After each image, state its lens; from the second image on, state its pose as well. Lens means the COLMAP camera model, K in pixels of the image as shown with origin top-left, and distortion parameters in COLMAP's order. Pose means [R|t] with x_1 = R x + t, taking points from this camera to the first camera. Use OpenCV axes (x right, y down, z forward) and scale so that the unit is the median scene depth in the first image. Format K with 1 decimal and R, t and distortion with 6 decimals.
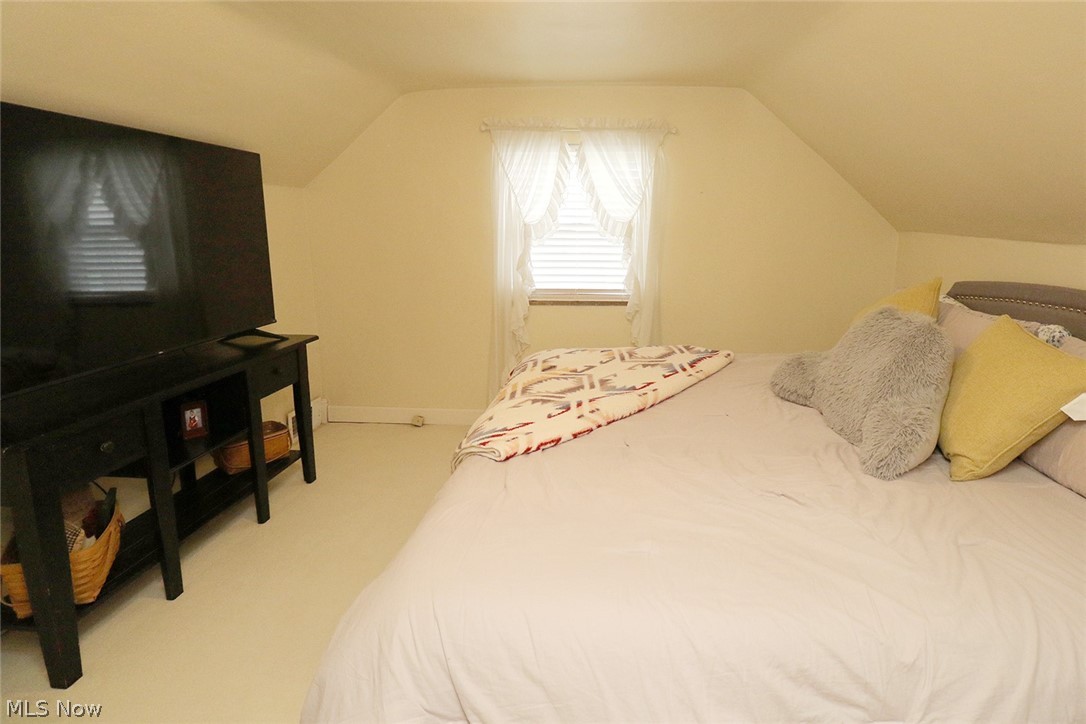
lens RADIAL K [[494.4, 0, 548.1], [0, 494.4, 323.6], [0, 0, 1]] dist [-0.004078, -0.000393]
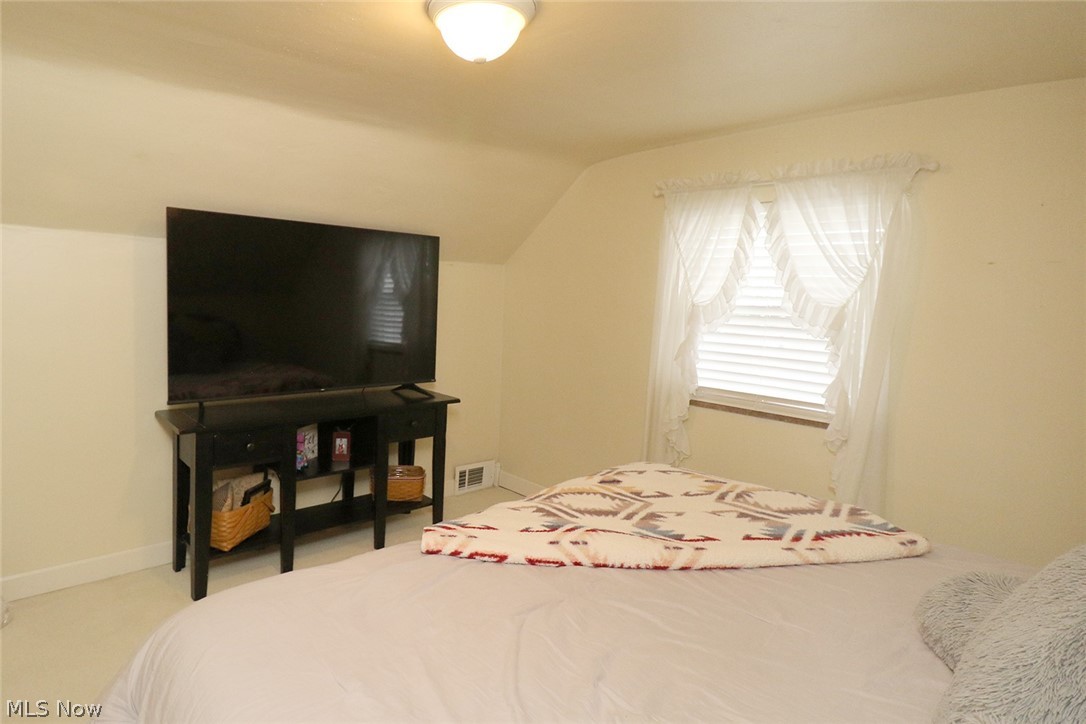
lens RADIAL K [[561.6, 0, 542.4], [0, 561.6, 362.7], [0, 0, 1]] dist [0.002851, -0.000056]
pose [[0.720888, 0.109558, -0.684338, 0.432165], [-0.164208, 0.986311, -0.015076, -0.056491], [0.673318, 0.123242, 0.729009, 0.188592]]
